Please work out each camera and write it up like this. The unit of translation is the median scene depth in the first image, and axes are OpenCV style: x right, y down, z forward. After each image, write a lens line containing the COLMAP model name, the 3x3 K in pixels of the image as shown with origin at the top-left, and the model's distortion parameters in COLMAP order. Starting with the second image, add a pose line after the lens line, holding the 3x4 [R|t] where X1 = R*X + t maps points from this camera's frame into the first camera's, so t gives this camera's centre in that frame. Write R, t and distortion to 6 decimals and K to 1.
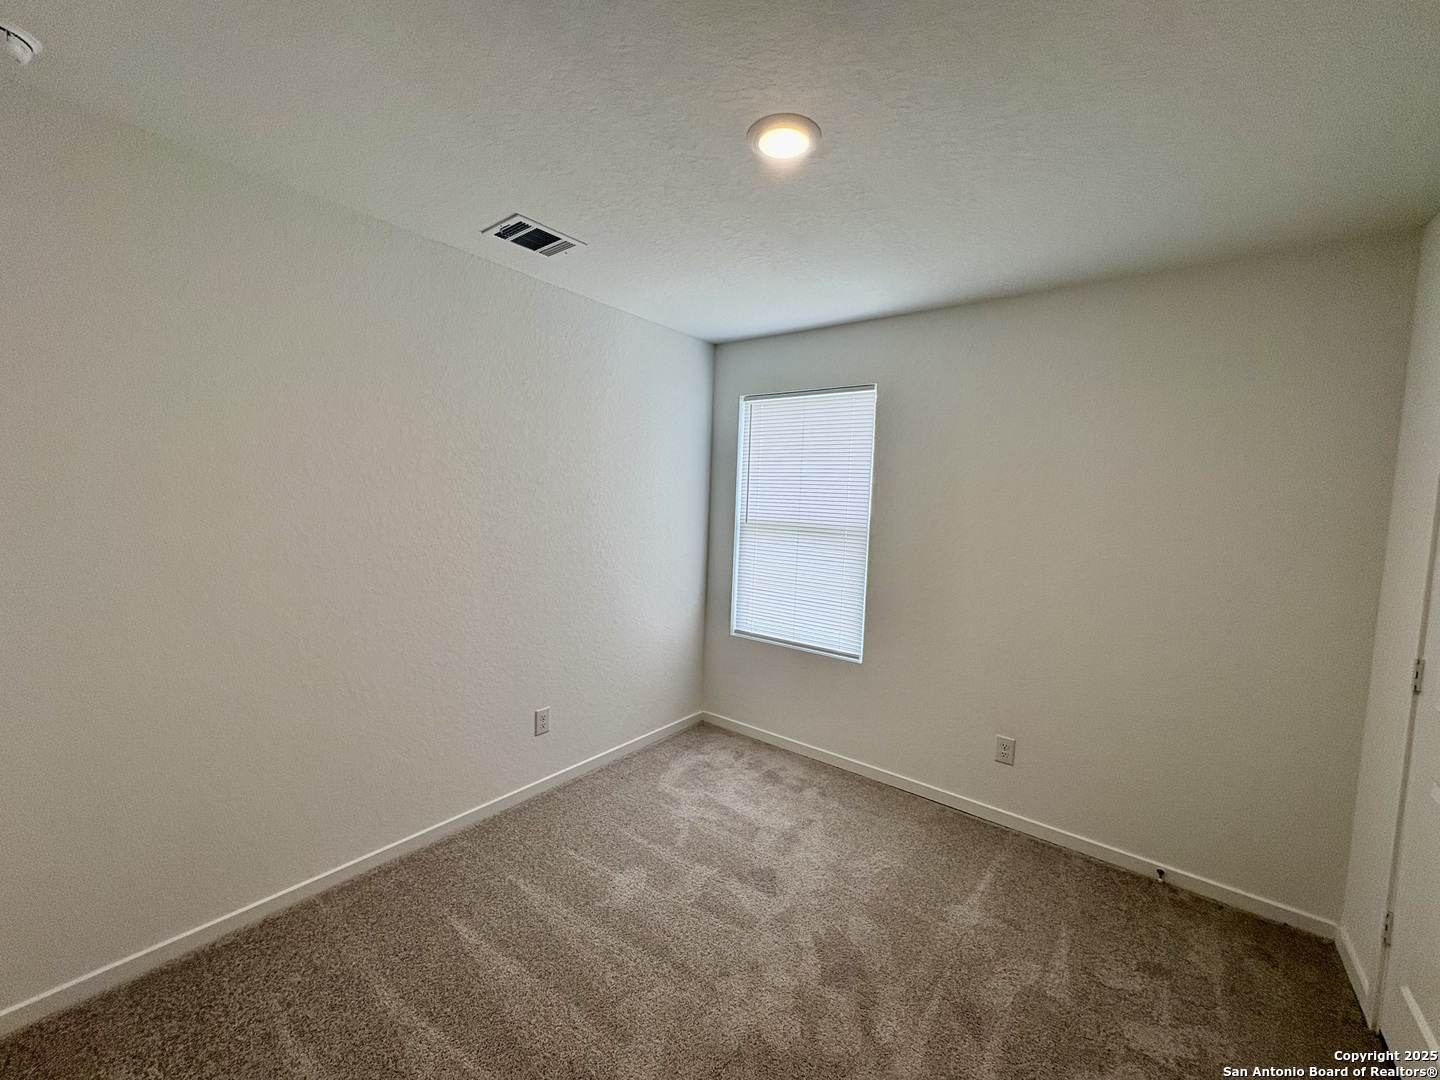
lens RADIAL K [[584.2, 0, 720.0], [0, 584.2, 540.0], [0, 0, 1]] dist [0.001000, 0.000033]
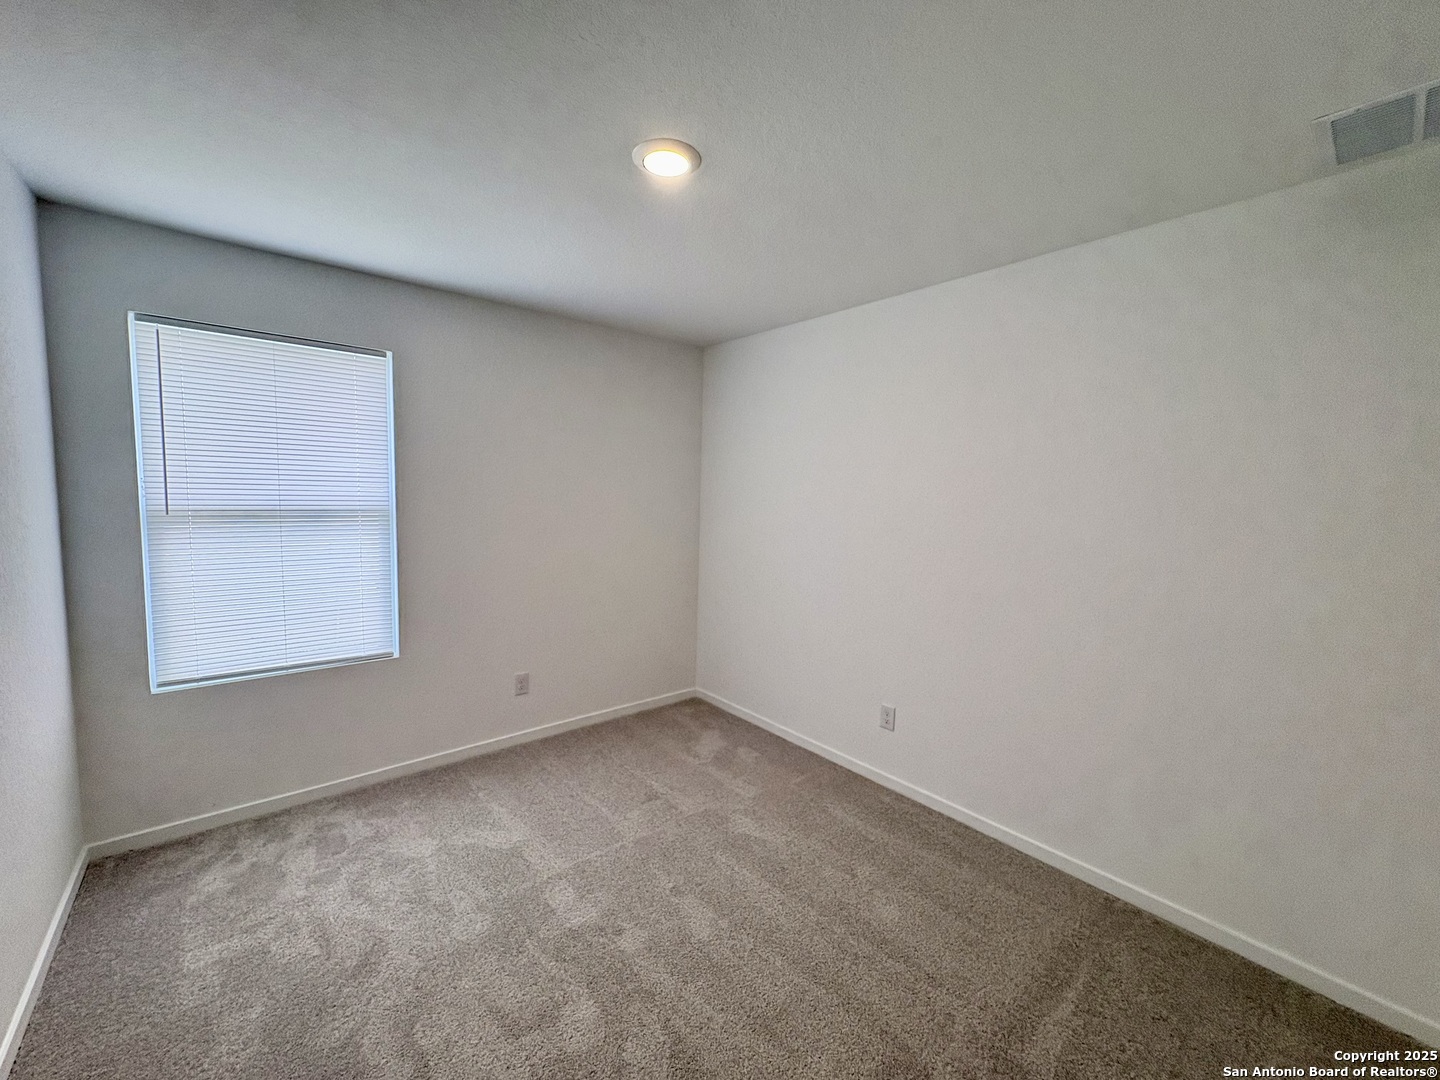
lens RADIAL K [[566.0, 0, 720.0], [0, 566.0, 540.0], [0, 0, 1]] dist [-0.022079, 0.000040]
pose [[0.175279, -0.103974, 0.979013, -0.448978], [0.069384, 0.993240, 0.093063, -0.016724], [-0.982071, 0.051616, 0.181308, 0.295223]]
